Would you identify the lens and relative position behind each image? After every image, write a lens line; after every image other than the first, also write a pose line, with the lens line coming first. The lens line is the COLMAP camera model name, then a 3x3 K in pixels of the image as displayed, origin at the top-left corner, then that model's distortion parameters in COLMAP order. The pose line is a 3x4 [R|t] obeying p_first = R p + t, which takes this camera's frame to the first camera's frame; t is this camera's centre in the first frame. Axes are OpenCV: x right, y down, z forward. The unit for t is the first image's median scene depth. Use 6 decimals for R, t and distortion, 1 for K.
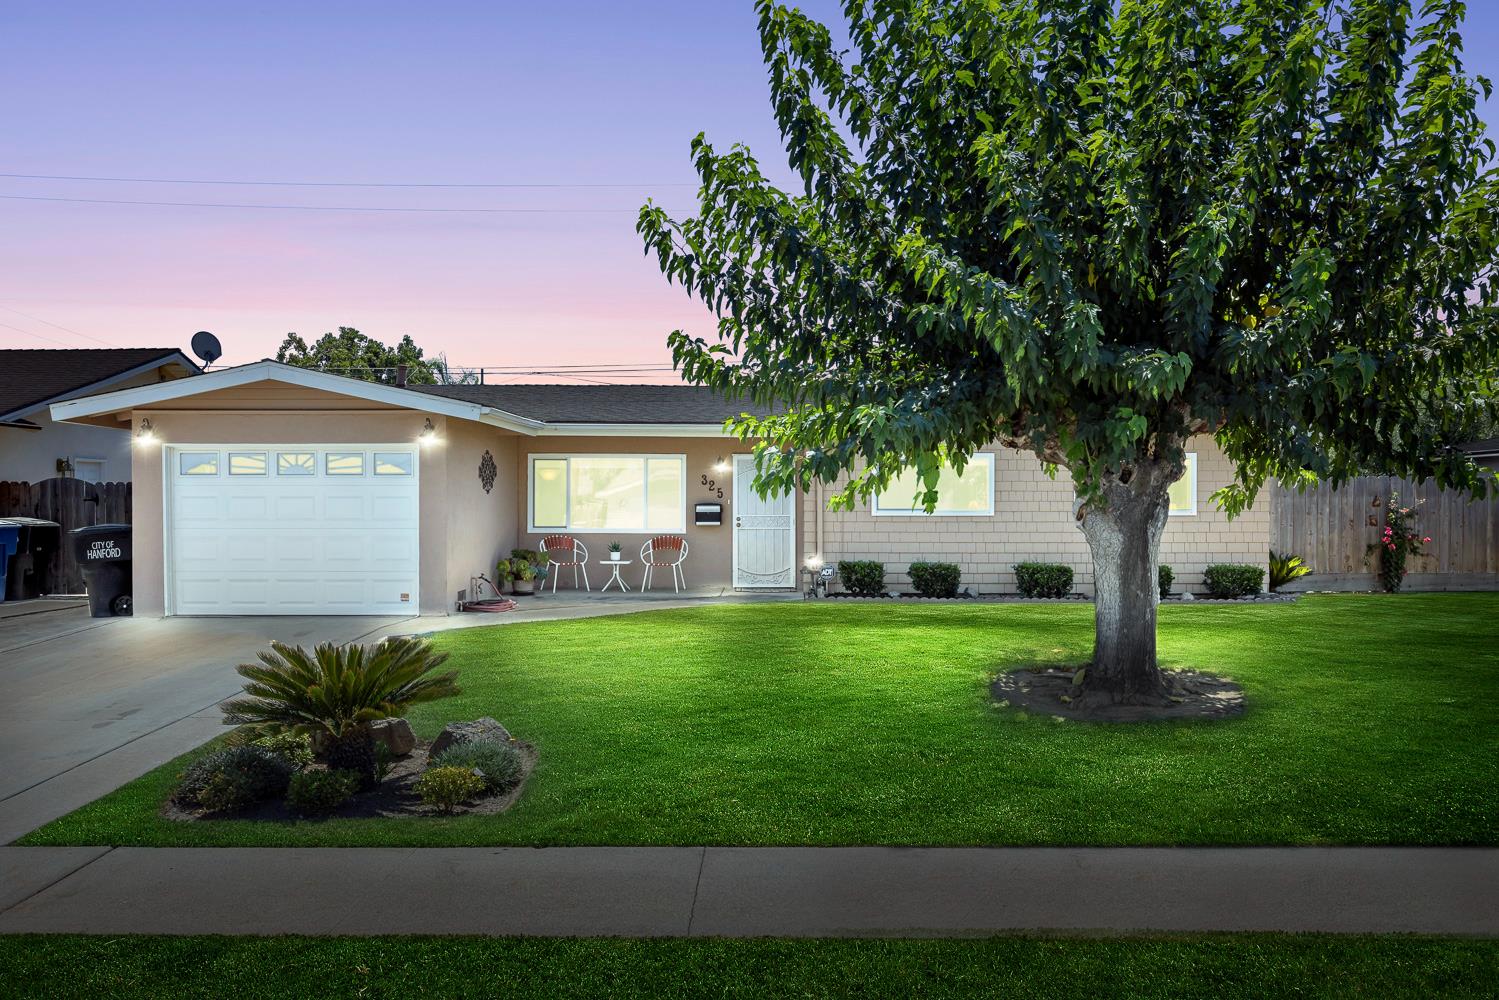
lens RADIAL K [[1149.3, 0, 755.8], [0, 1149.3, 504.7], [0, 0, 1]] dist [0.002972, -0.001954]
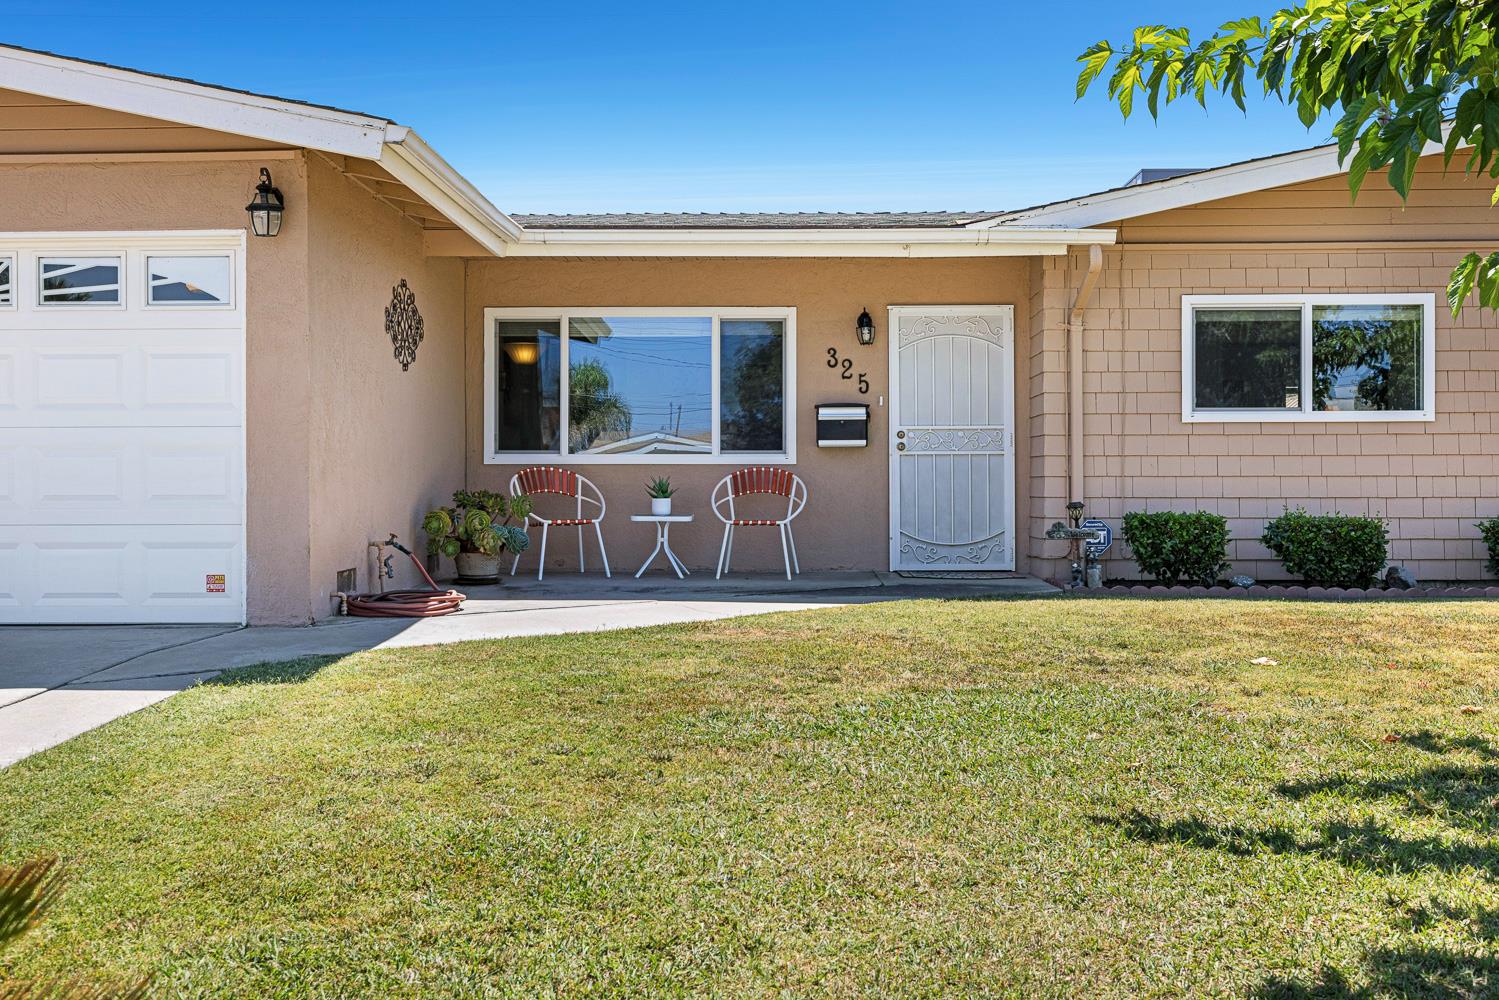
lens RADIAL K [[1539.4, 0, 744.8], [0, 1539.4, 494.7], [0, 0, 1]] dist [-0.002093, 0.000000]
pose [[0.999860, -0.002447, -0.016533, -0.077083], [0.002596, 0.999956, 0.008974, 0.034616], [0.016511, -0.009016, 0.999823, 0.343263]]
